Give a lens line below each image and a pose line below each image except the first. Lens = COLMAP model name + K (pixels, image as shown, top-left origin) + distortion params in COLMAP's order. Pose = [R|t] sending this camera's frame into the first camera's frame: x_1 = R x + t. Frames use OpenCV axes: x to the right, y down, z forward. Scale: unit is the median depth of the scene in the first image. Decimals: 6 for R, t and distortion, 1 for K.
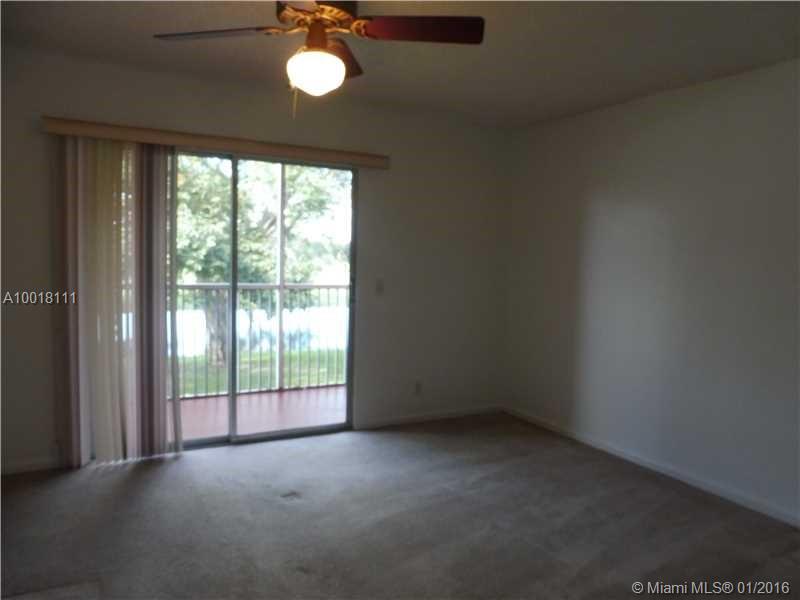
lens RADIAL K [[585.2, 0, 379.8], [0, 585.2, 300.3], [0, 0, 1]] dist [0.003074, 0.005238]
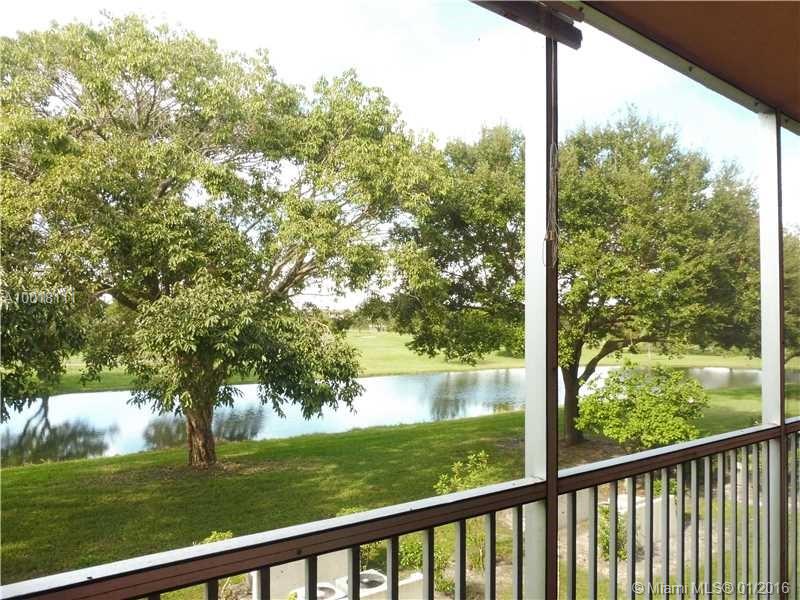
lens RADIAL K [[585.2, 0, 379.8], [0, 585.2, 300.3], [0, 0, 1]] dist [0.003074, 0.005238]
pose [[0.992122, -0.006771, 0.125090, -0.192599], [0.020832, 0.993553, -0.111438, -0.031514], [-0.123529, 0.113166, 0.985867, 0.219606]]
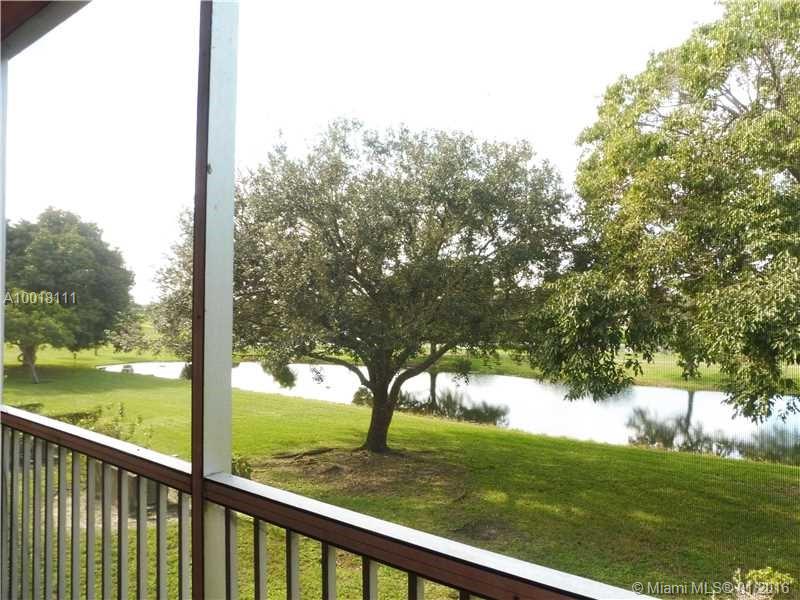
lens RADIAL K [[571.0, 0, 400.0], [0, 571.0, 300.0], [0, 0, 1]] dist [-0.045900, 0.003943]
pose [[0.431459, -0.047004, -0.900907, 0.023994], [-0.067361, 0.994175, -0.084131, -0.031946], [0.899614, 0.096985, 0.425779, 0.356503]]
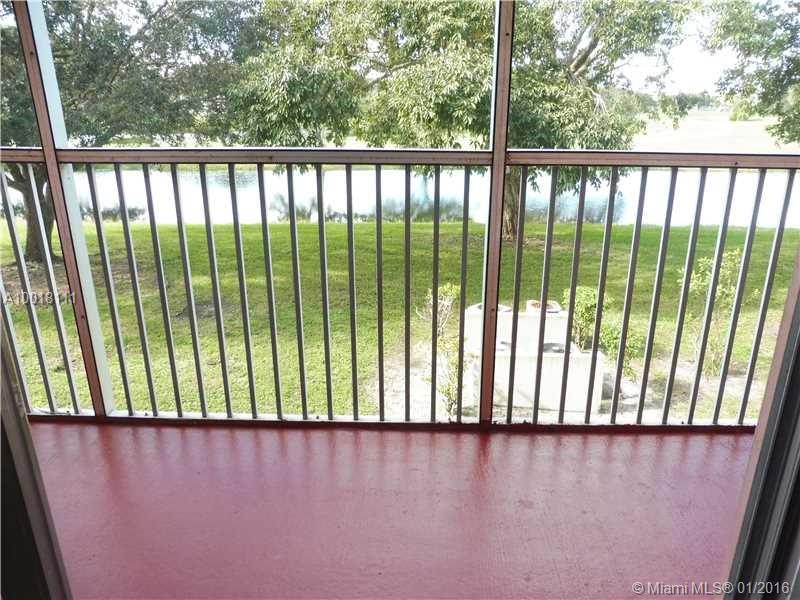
lens RADIAL K [[575.3, 0, 392.5], [0, 575.3, 301.9], [0, 0, 1]] dist [-0.054163, 0.021126]
pose [[0.876210, 0.131655, -0.463598, -0.021724], [-0.015900, 0.969336, 0.245225, -0.007388], [0.481667, -0.207497, 0.851435, 0.248519]]
